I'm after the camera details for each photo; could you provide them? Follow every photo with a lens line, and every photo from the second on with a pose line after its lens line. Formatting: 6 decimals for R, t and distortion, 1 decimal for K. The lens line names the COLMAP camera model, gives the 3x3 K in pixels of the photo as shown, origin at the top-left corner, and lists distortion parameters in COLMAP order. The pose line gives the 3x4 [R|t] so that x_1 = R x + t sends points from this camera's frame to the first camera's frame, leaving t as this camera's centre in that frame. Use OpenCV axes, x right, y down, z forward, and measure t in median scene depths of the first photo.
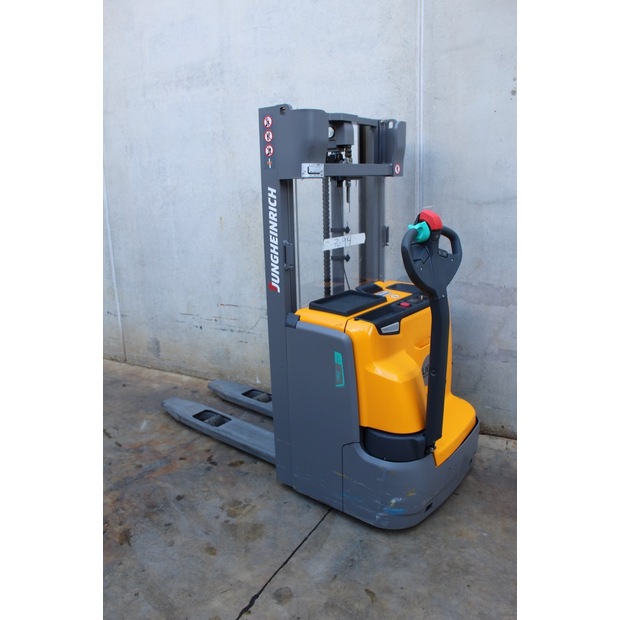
lens RADIAL K [[511.4, 0, 309.2], [0, 511.4, 313.7], [0, 0, 1]] dist [-0.162802, 0.133833]
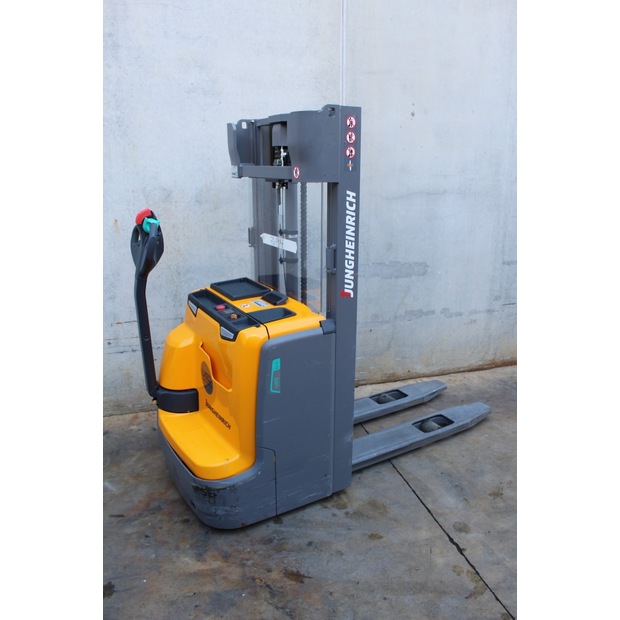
lens RADIAL K [[511.4, 0, 310.4], [0, 511.4, 311.9], [0, 0, 1]] dist [-0.162802, 0.133833]
pose [[0.696131, -0.163758, 0.698989, -0.721497], [0.158151, 0.984699, 0.073190, -0.063574], [-0.700279, 0.059596, 0.711377, 0.248141]]
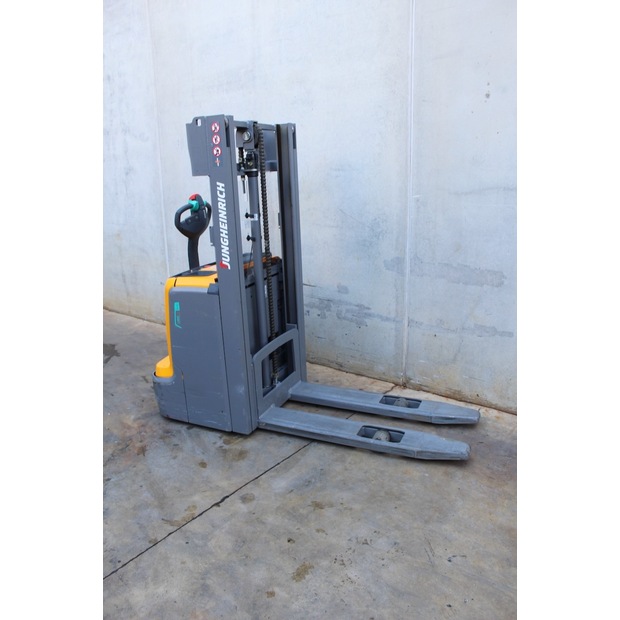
lens RADIAL K [[511.4, 0, 307.6], [0, 511.4, 311.3], [0, 0, 1]] dist [-0.162802, 0.133833]
pose [[0.986897, 0.049038, -0.153719, 0.186968], [-0.046206, 0.998691, 0.021946, 0.035009], [0.154594, -0.014556, 0.987871, -0.171162]]
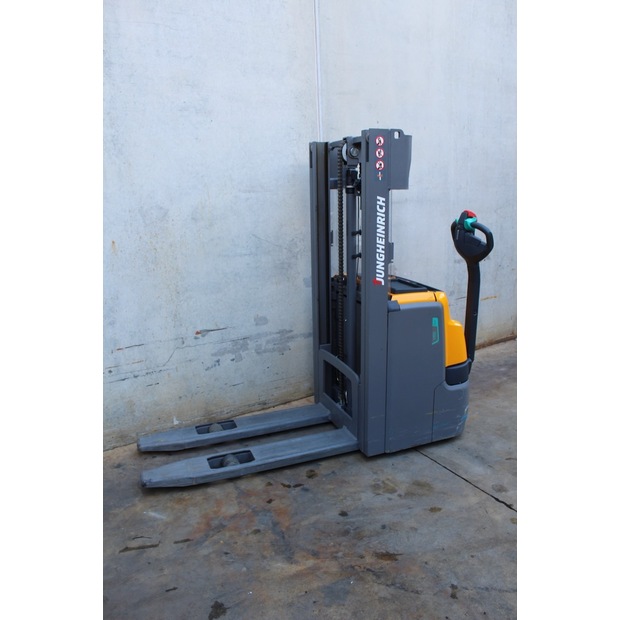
lens RADIAL K [[511.4, 0, 311.3], [0, 511.4, 312.1], [0, 0, 1]] dist [-0.162802, 0.133833]
pose [[0.490408, -0.194247, 0.849569, -0.936798], [0.233370, 0.968512, 0.086731, -0.099071], [-0.839665, 0.155730, 0.520298, 0.436281]]
